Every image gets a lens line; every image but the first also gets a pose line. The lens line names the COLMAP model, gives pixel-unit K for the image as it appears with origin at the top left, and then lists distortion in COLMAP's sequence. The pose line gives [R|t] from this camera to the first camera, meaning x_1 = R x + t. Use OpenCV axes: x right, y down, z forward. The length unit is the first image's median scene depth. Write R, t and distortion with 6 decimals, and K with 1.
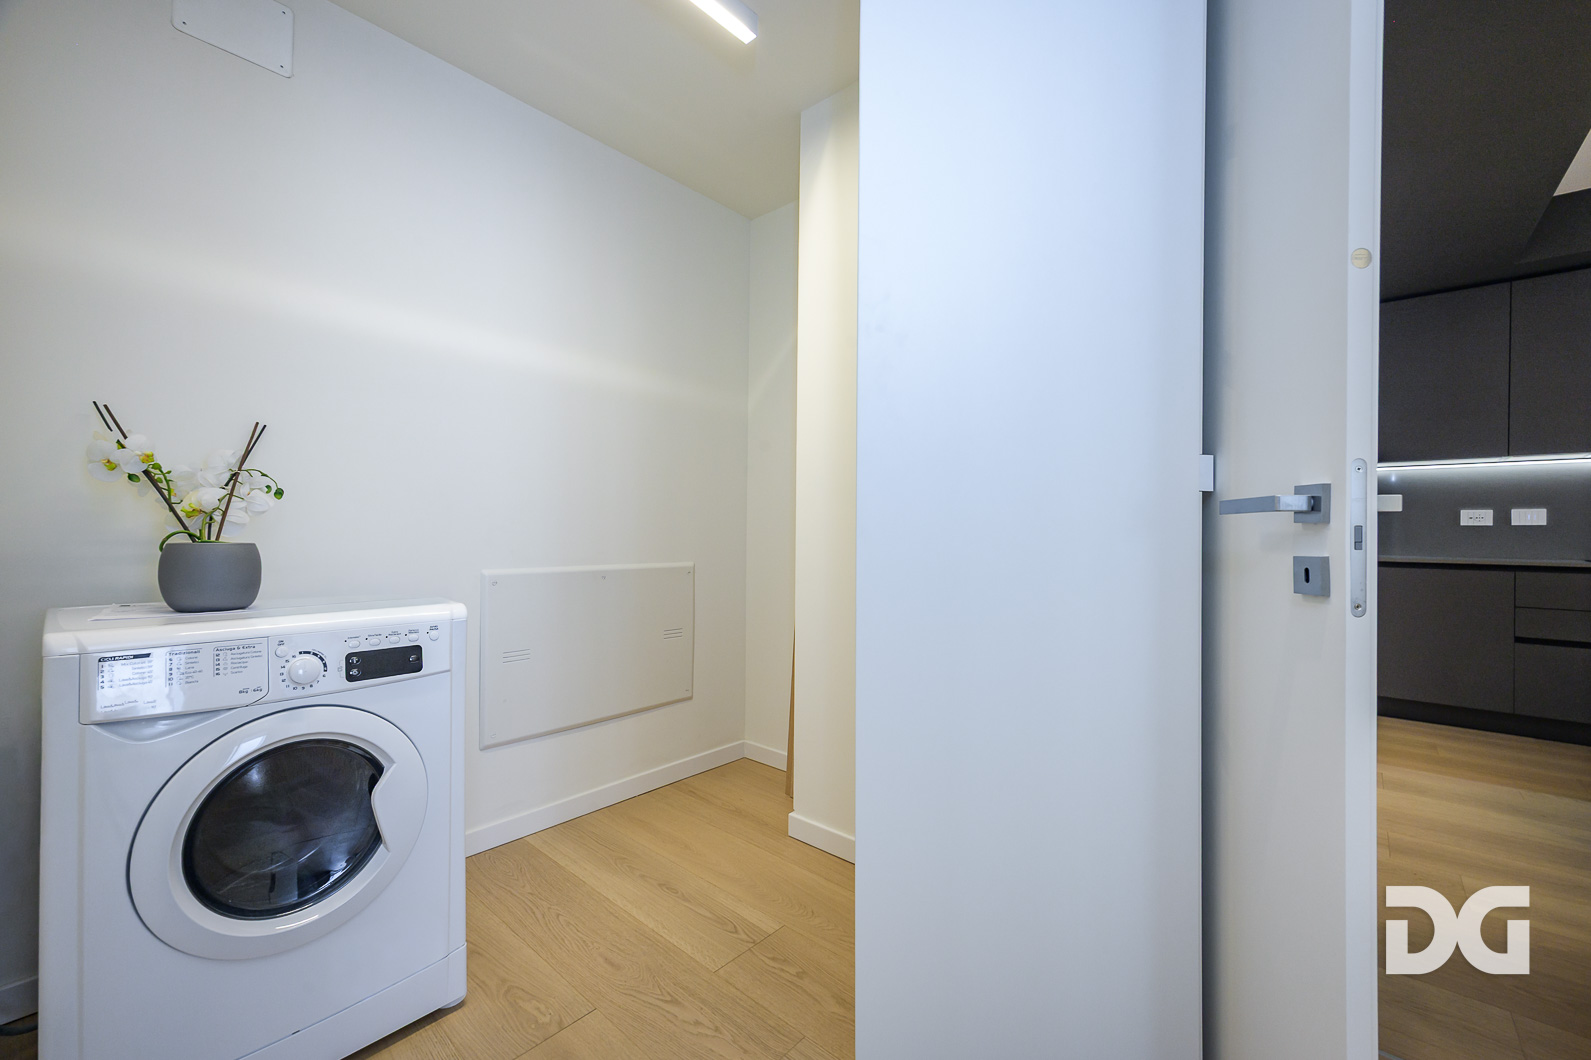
lens RADIAL K [[657.0, 0, 795.3], [0, 657.0, 524.3], [0, 0, 1]] dist [-0.001888, -0.000136]
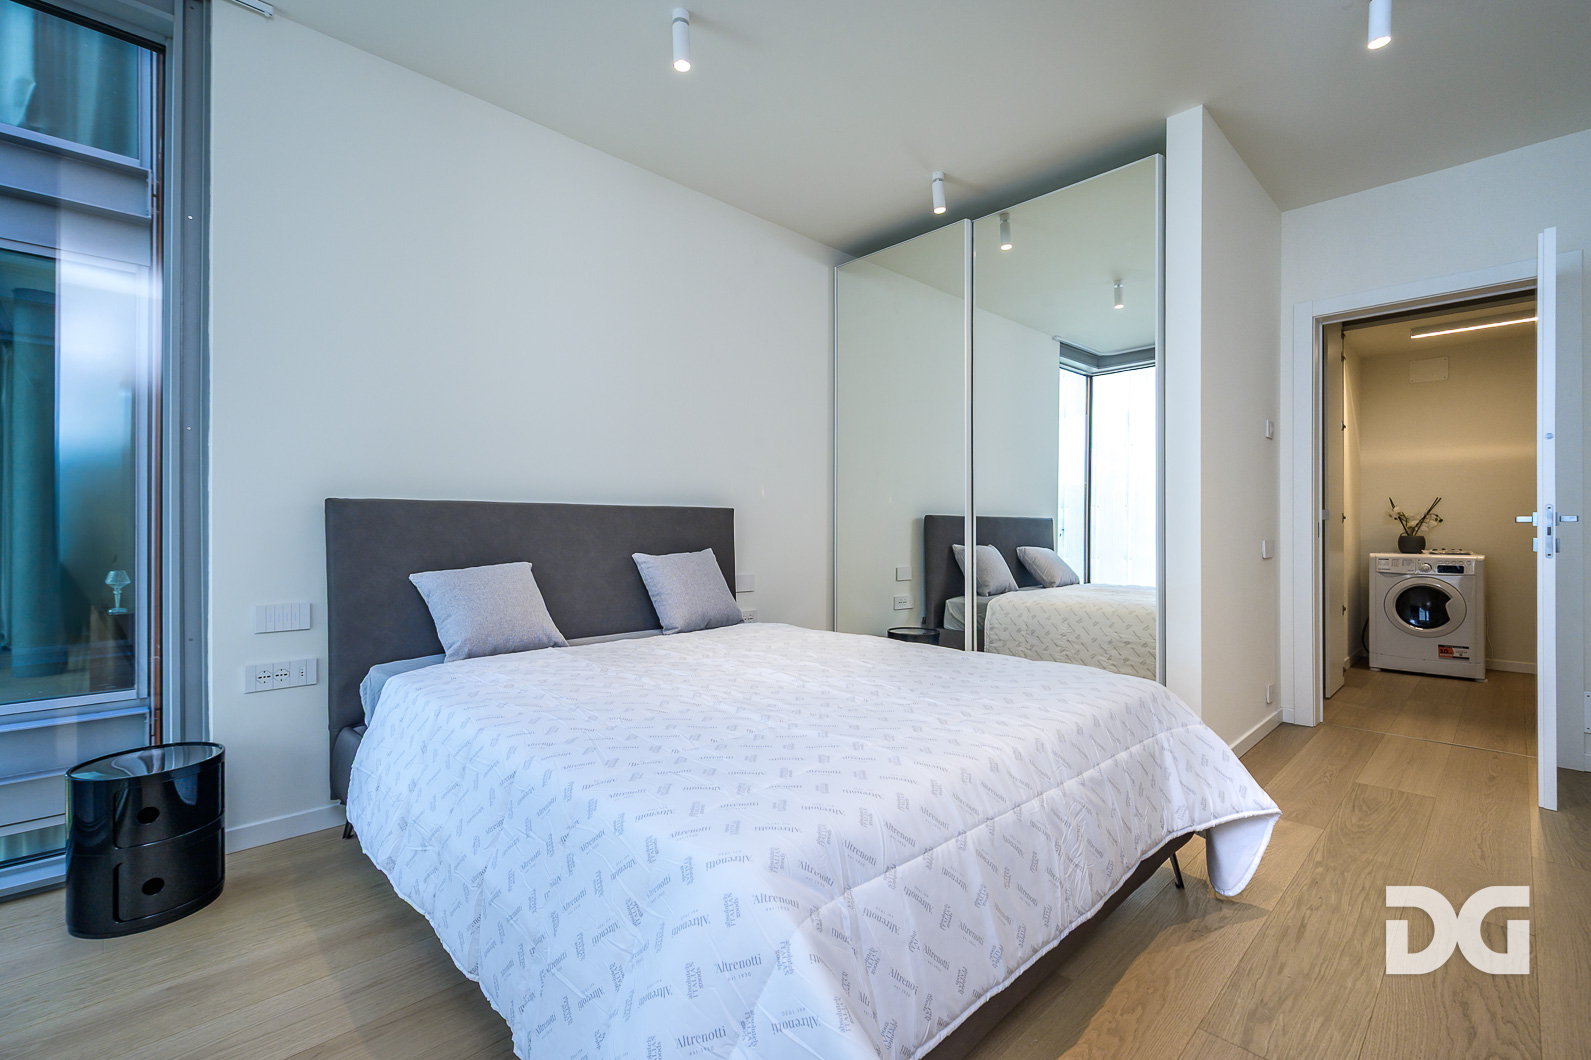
lens RADIAL K [[690.8, 0, 796.3], [0, 690.8, 530.1], [0, 0, 1]] dist [0.003498, 0.000494]
pose [[-0.066481, 0.001319, -0.997787, 3.283100], [0.001188, 0.999999, 0.001243, -0.011964], [0.997787, -0.001102, -0.066483, -2.243373]]
